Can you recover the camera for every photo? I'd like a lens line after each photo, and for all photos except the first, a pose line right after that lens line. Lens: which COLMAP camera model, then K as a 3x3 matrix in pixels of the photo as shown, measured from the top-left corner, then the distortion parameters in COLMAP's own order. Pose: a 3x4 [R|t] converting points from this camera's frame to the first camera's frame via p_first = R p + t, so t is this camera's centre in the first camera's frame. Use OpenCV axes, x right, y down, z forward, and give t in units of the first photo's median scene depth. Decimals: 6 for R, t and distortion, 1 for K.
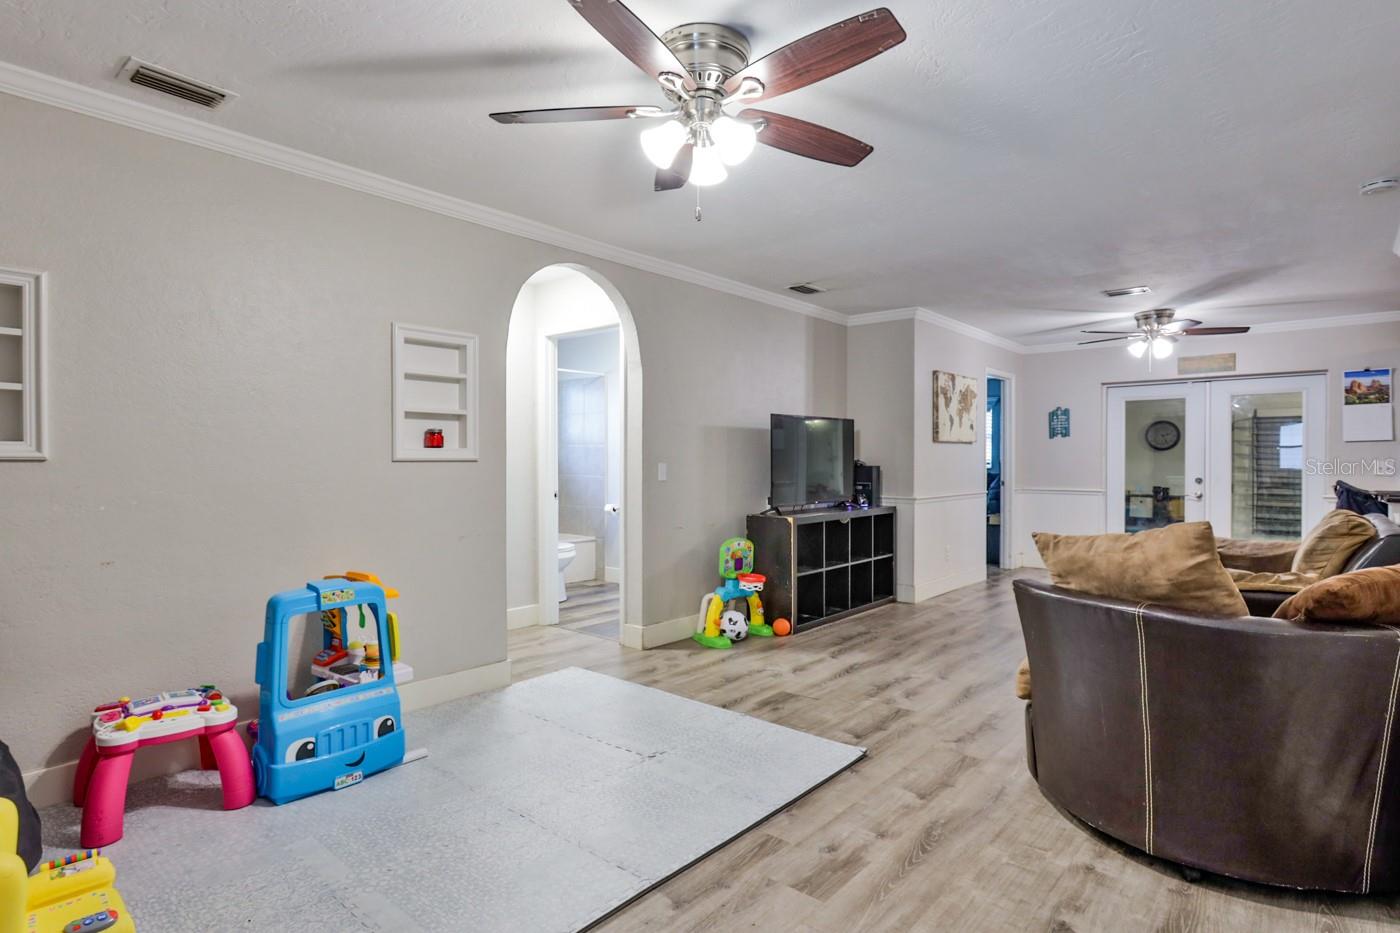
lens RADIAL K [[713.3, 0, 720.0], [0, 713.3, 471.9], [0, 0, 1]] dist [0.007521, -0.000748]
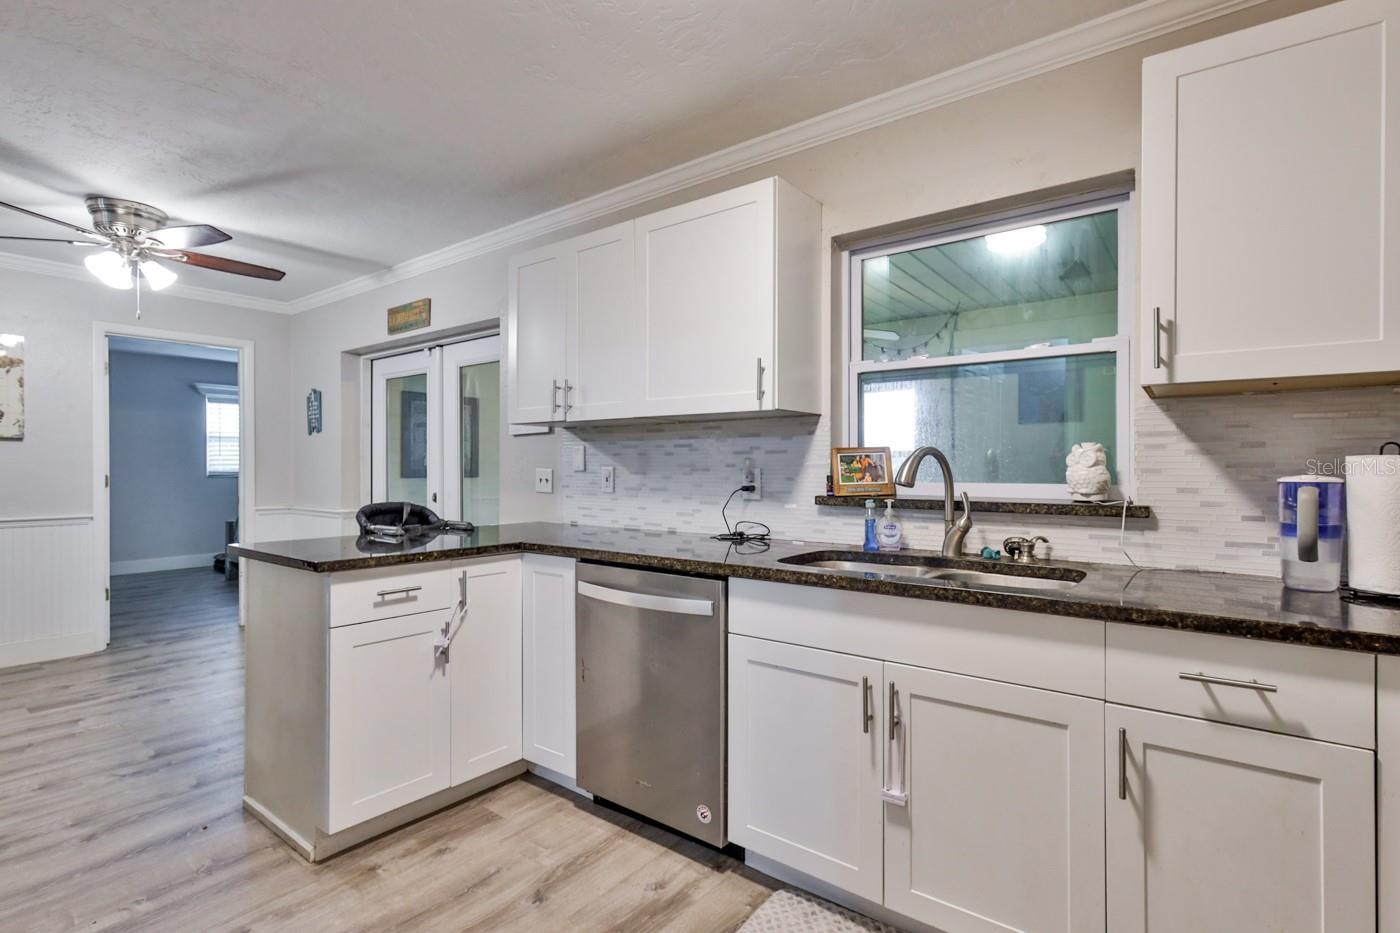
lens RADIAL K [[681.3, 0, 691.8], [0, 681.3, 467.6], [0, 0, 1]] dist [-0.004873, 0.005038]
pose [[0.998942, -0.001799, 0.045943, 1.009417], [0.002488, 0.999885, -0.014937, -0.006206], [-0.045911, 0.015036, 0.998832, 0.427787]]
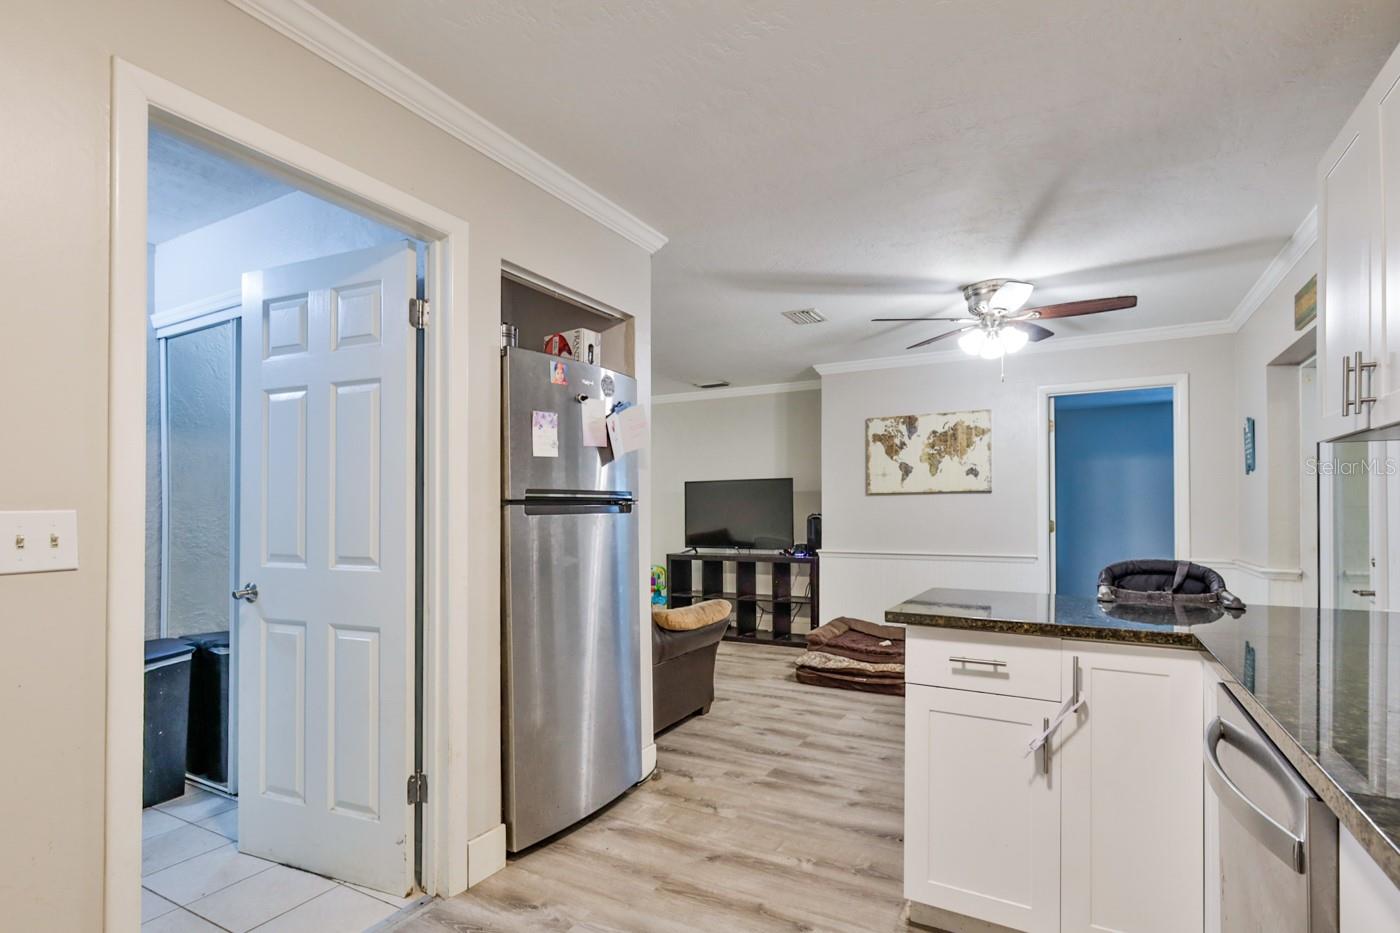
lens RADIAL K [[681.3, 0, 709.8], [0, 681.3, 513.6], [0, 0, 1]] dist [-0.004873, 0.005038]
pose [[0.206206, -0.002412, -0.978506, 1.135877], [-0.013439, 0.999896, -0.005296, -0.009166], [0.978416, 0.014242, 0.206152, 0.606932]]
